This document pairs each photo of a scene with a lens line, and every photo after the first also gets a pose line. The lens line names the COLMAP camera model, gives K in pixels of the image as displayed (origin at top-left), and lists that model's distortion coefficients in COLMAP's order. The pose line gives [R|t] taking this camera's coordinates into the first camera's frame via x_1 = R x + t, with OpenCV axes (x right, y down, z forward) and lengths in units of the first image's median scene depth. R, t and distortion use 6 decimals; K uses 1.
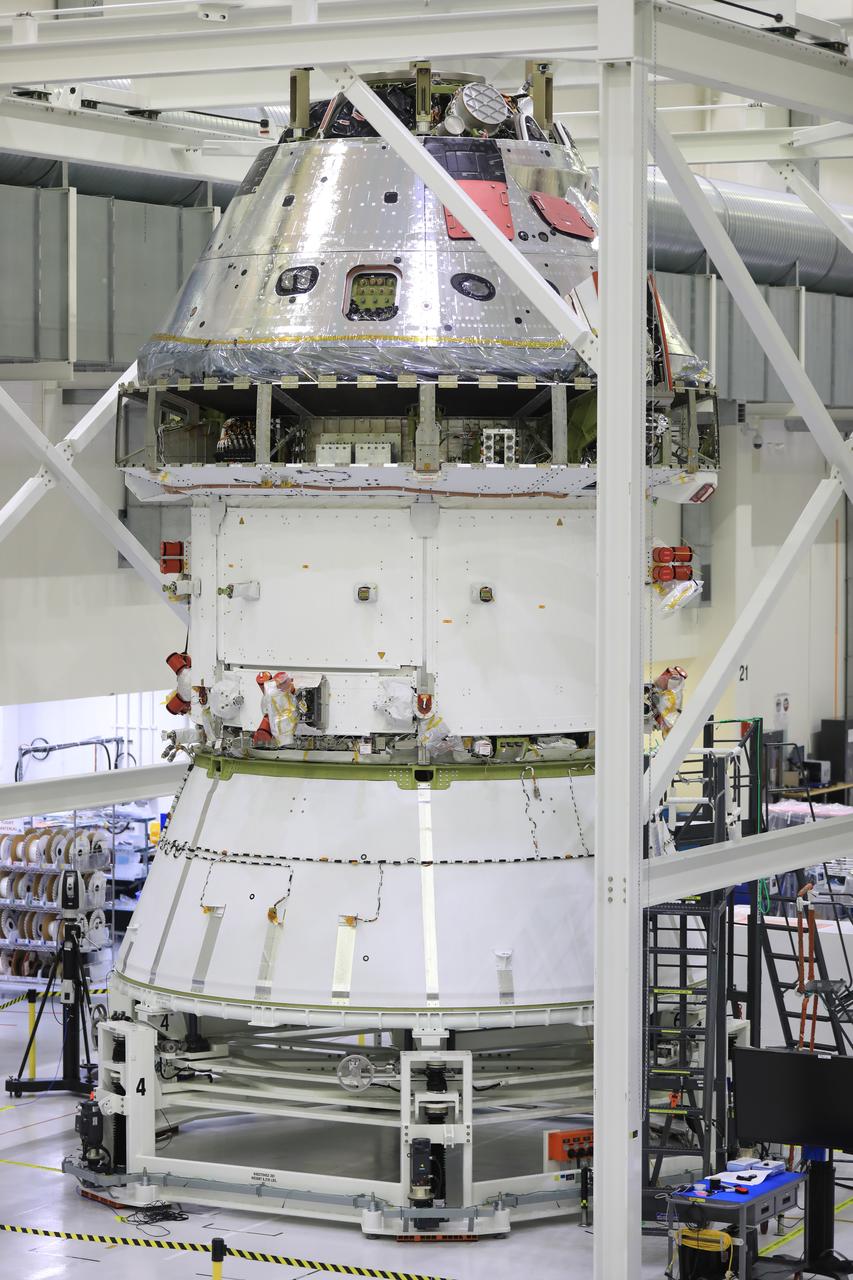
lens RADIAL K [[3450.7, 0, 426.5], [0, 3450.7, 640.0], [0, 0, 1]] dist [0.057174, -0.318839]
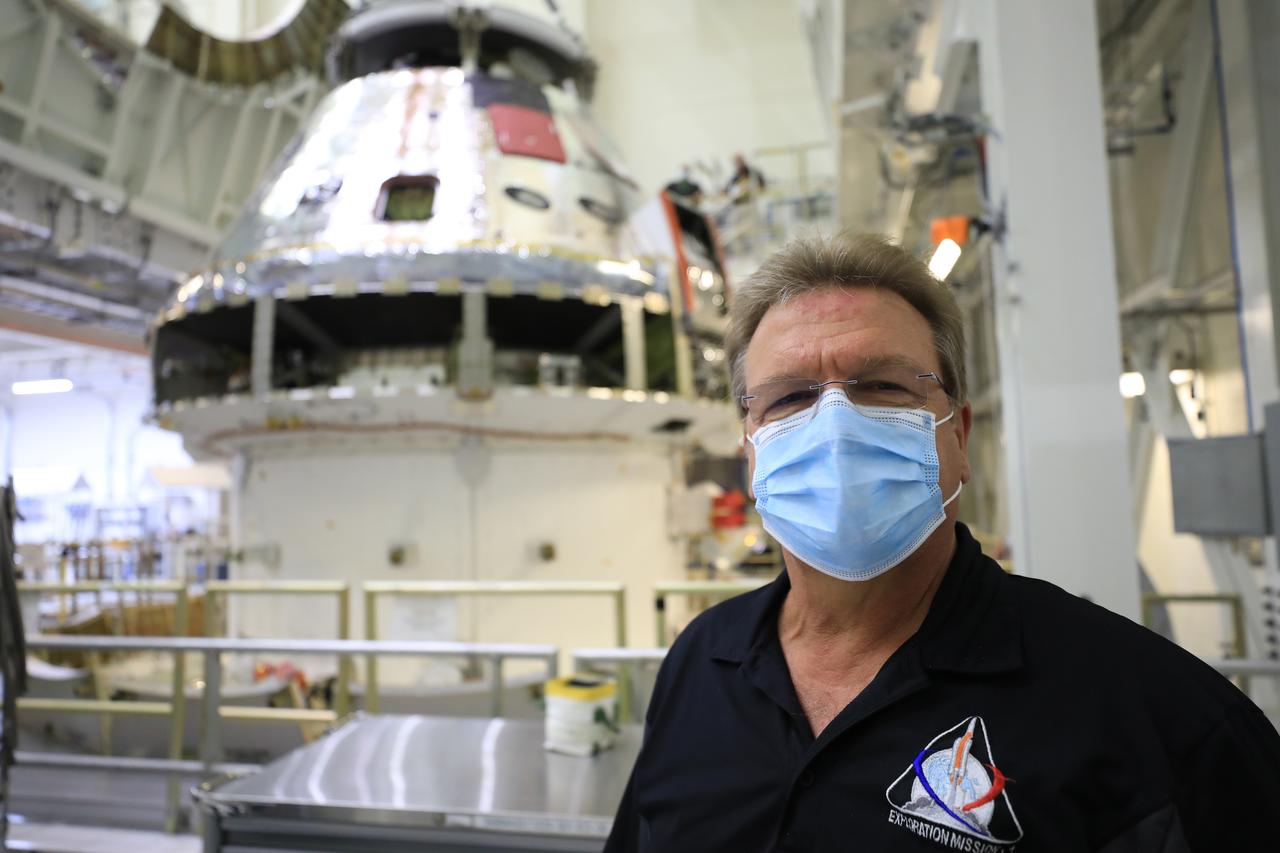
lens RADIAL K [[747.1, 0, 640.0], [0, 747.1, 426.5], [0, 0, 1]] dist [0.001177, 0.001294]
pose [[0.980008, -0.004189, 0.198916, 0.003044], [0.029556, 0.991751, -0.124726, -0.020082], [-0.196752, 0.128112, 0.972047, 0.809244]]
